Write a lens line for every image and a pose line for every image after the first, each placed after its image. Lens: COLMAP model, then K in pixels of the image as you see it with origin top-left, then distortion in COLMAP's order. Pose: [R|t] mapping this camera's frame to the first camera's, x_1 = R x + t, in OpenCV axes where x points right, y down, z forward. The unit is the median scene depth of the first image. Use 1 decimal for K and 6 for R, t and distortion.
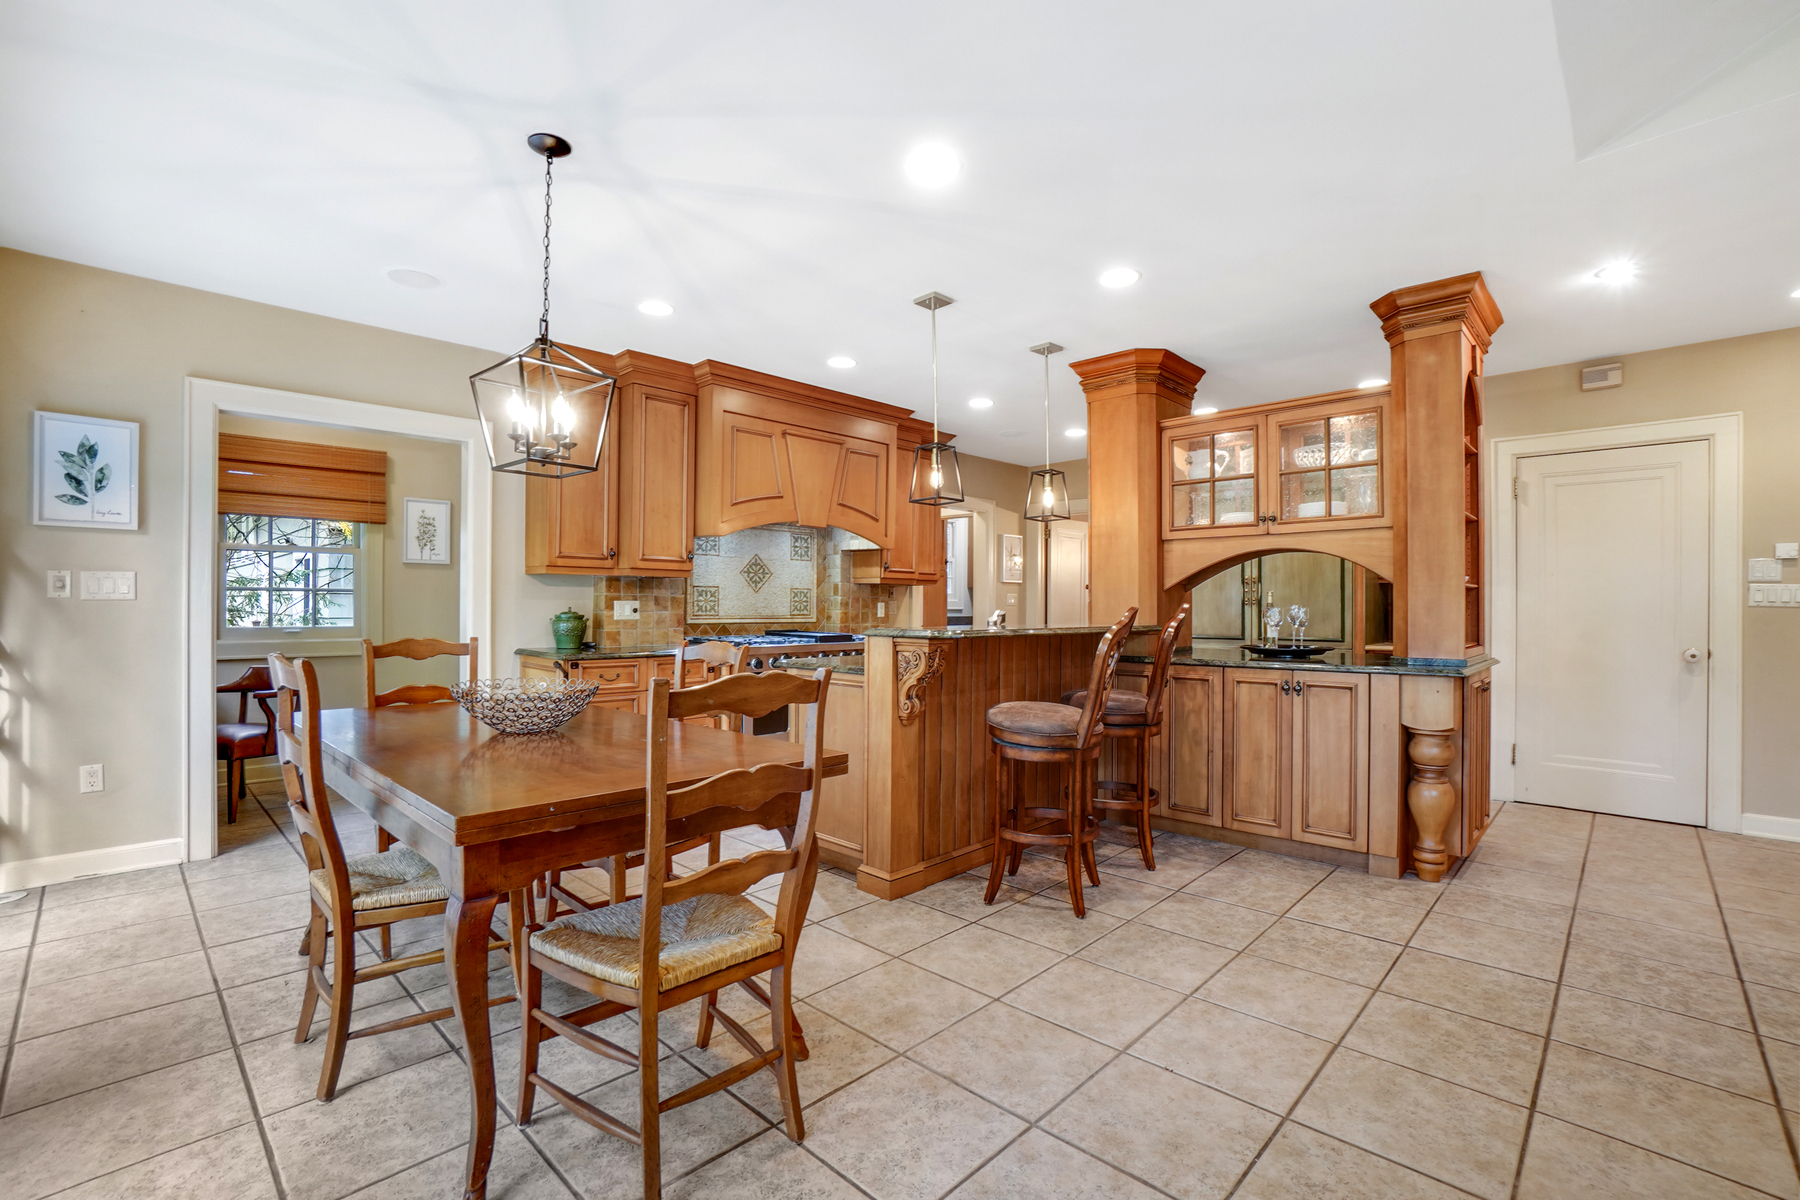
lens RADIAL K [[797.9, 0, 909.0], [0, 797.9, 598.1], [0, 0, 1]] dist [-0.044613, 0.013361]
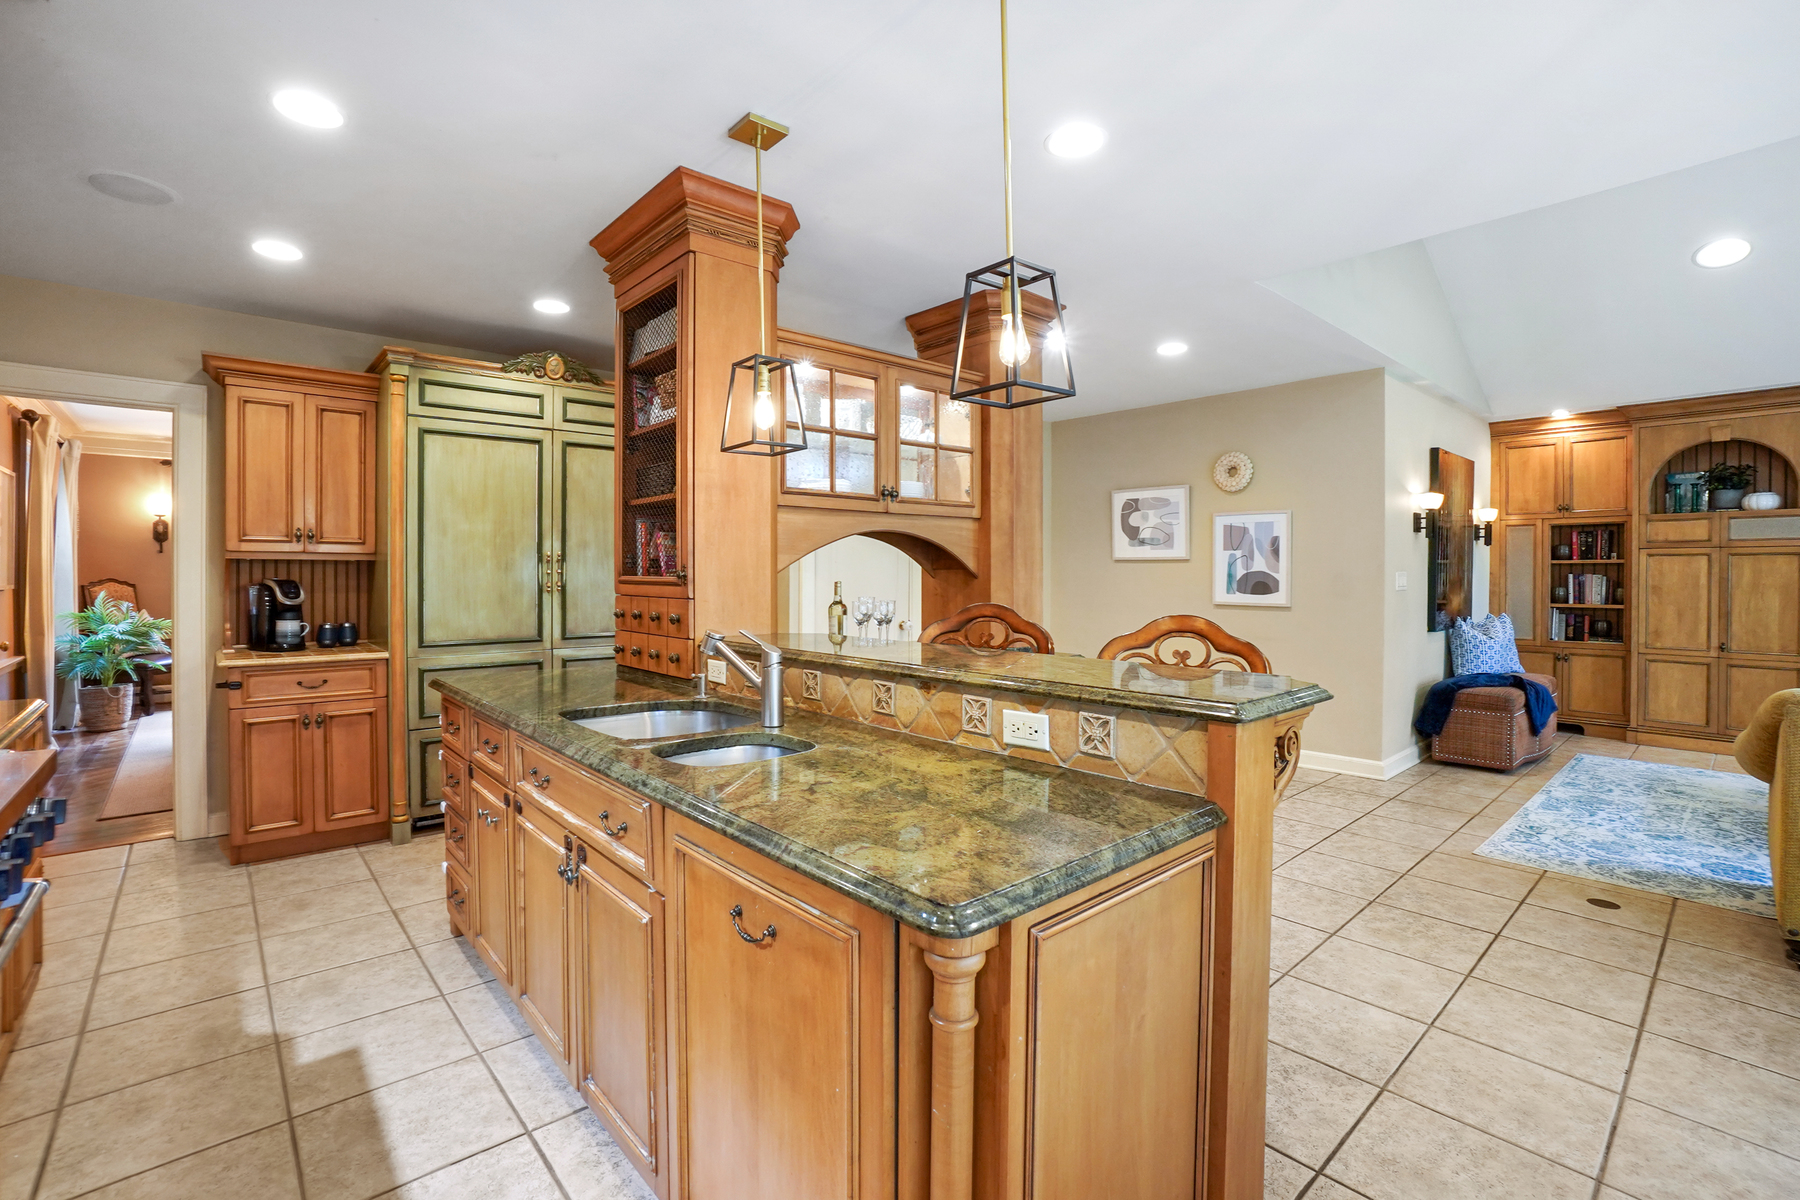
lens RADIAL K [[797.9, 0, 882.4], [0, 797.9, 576.8], [0, 0, 1]] dist [-0.044613, 0.013361]
pose [[0.099111, -0.008389, 0.995041, -0.370959], [-0.010925, 0.999895, 0.009518, -0.021988], [-0.995016, -0.011814, 0.099009, 0.915627]]
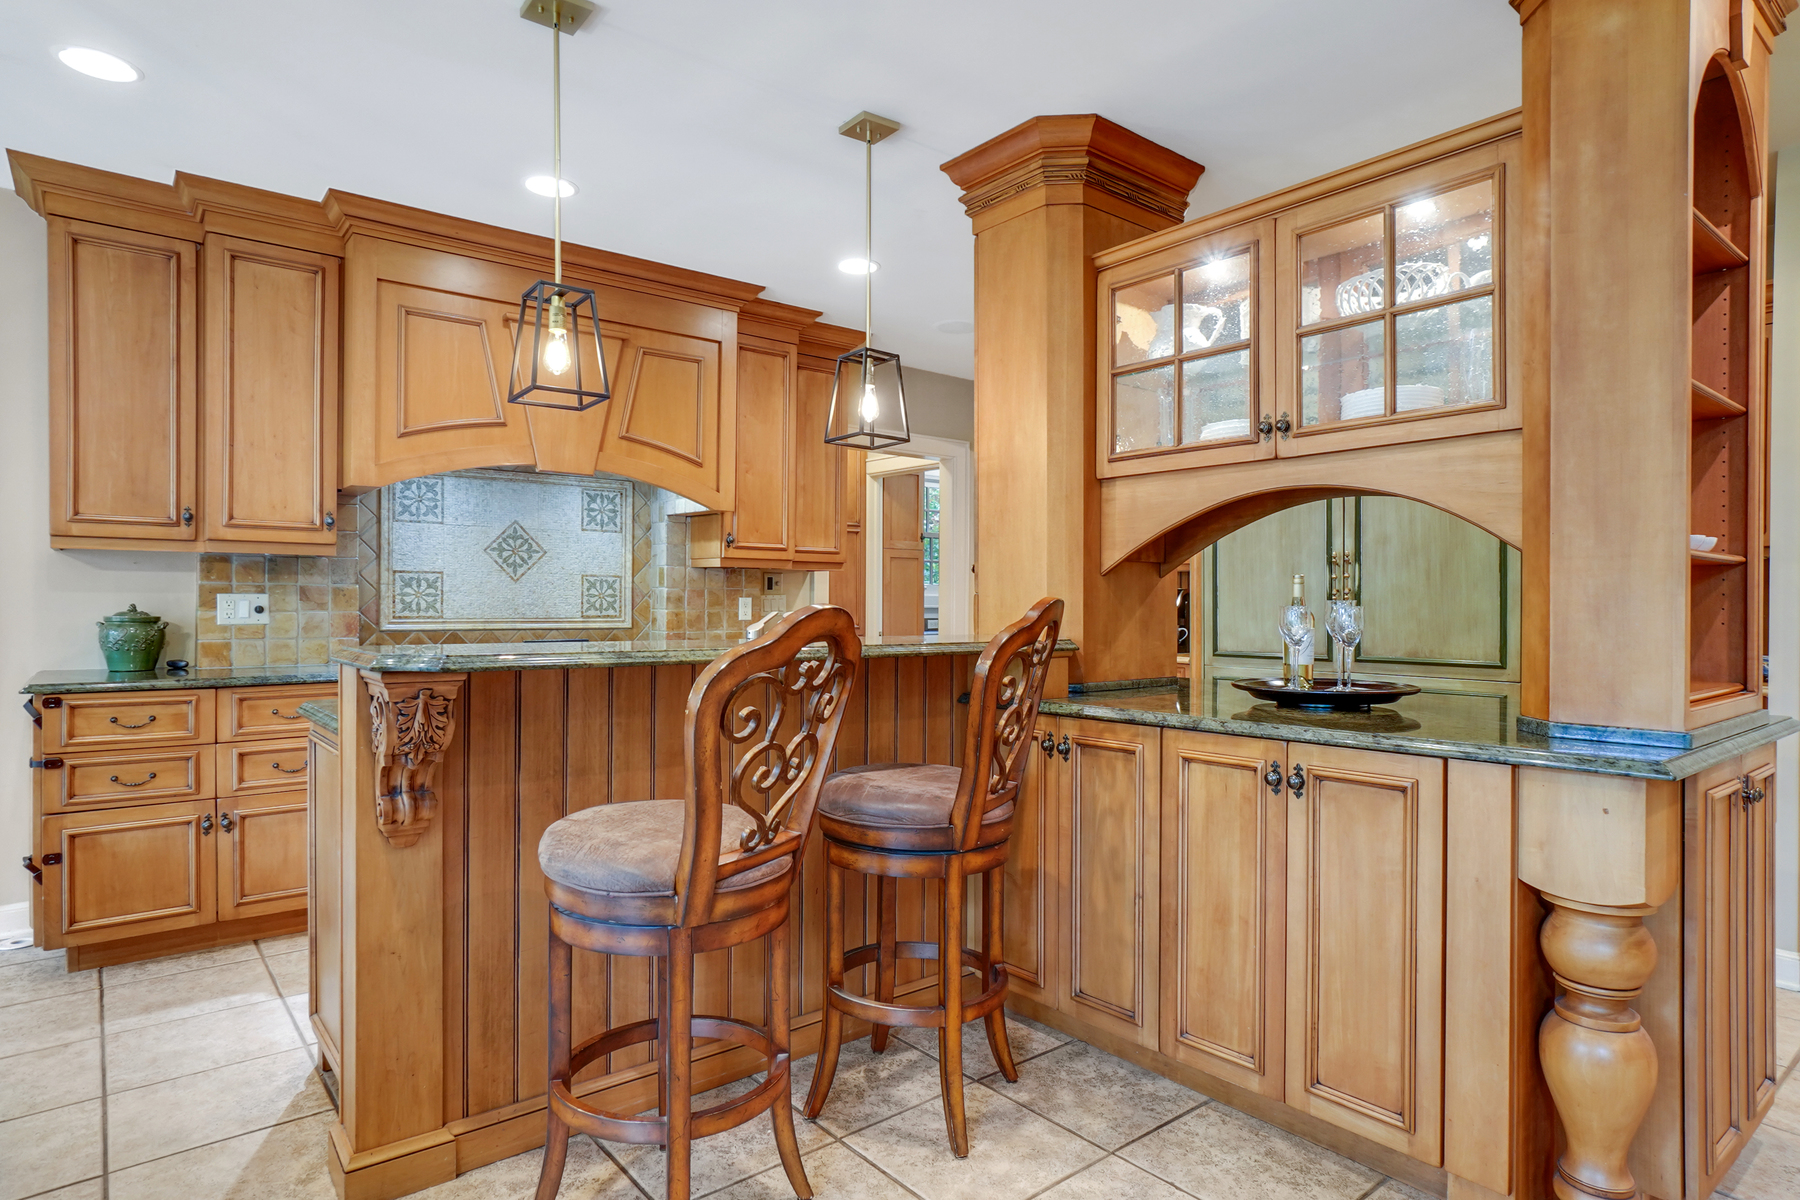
lens RADIAL K [[996.4, 0, 899.6], [0, 996.4, 600.7], [0, 0, 1]] dist [-0.007897, 0.008168]
pose [[0.991356, 0.000535, -0.131202, 0.300866], [0.000505, 0.999969, 0.007897, 0.003206], [0.131202, -0.007895, 0.991324, 0.347662]]
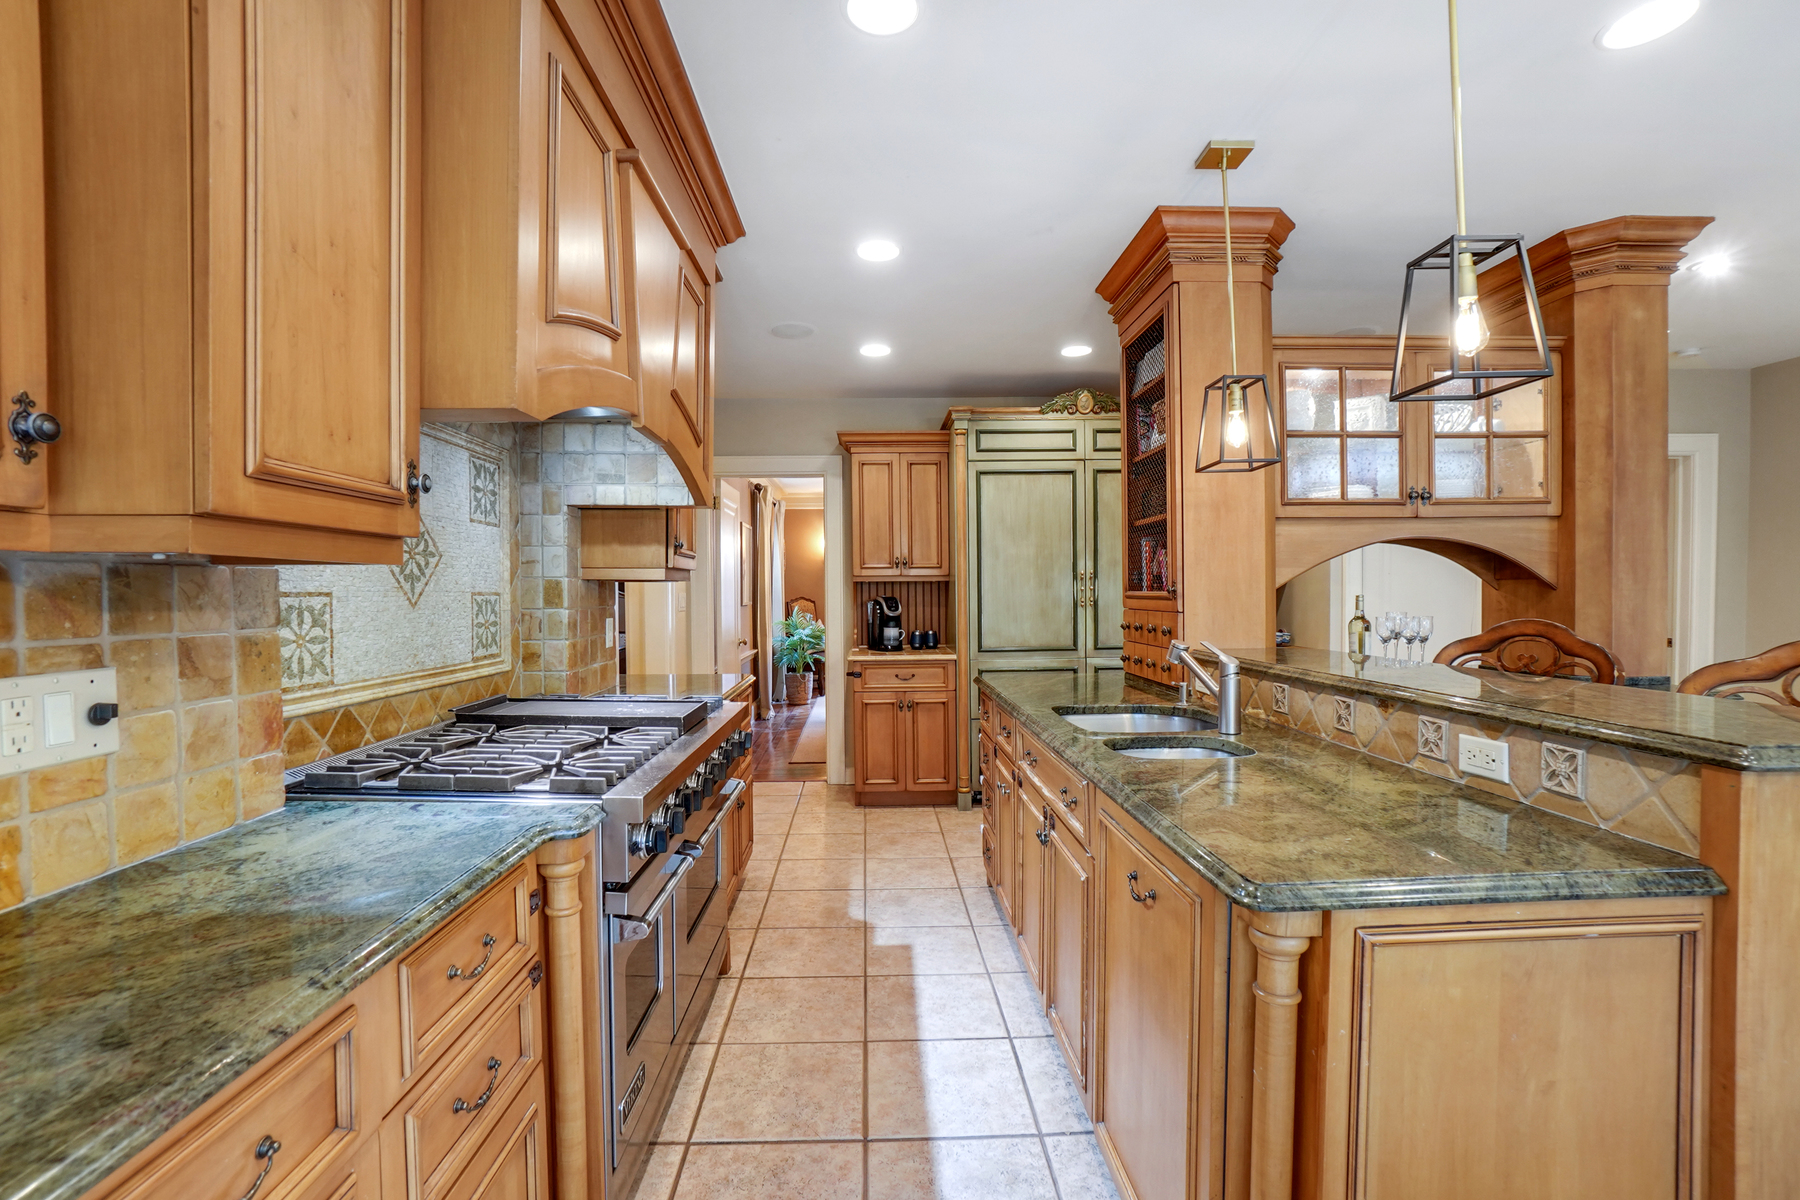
lens RADIAL K [[797.9, 0, 884.0], [0, 797.9, 601.1], [0, 0, 1]] dist [-0.044613, 0.013361]
pose [[0.710644, -0.019424, 0.703284, -0.402605], [0.005994, 0.999750, 0.021555, -0.021989], [-0.703527, -0.011103, 0.710582, 0.828500]]
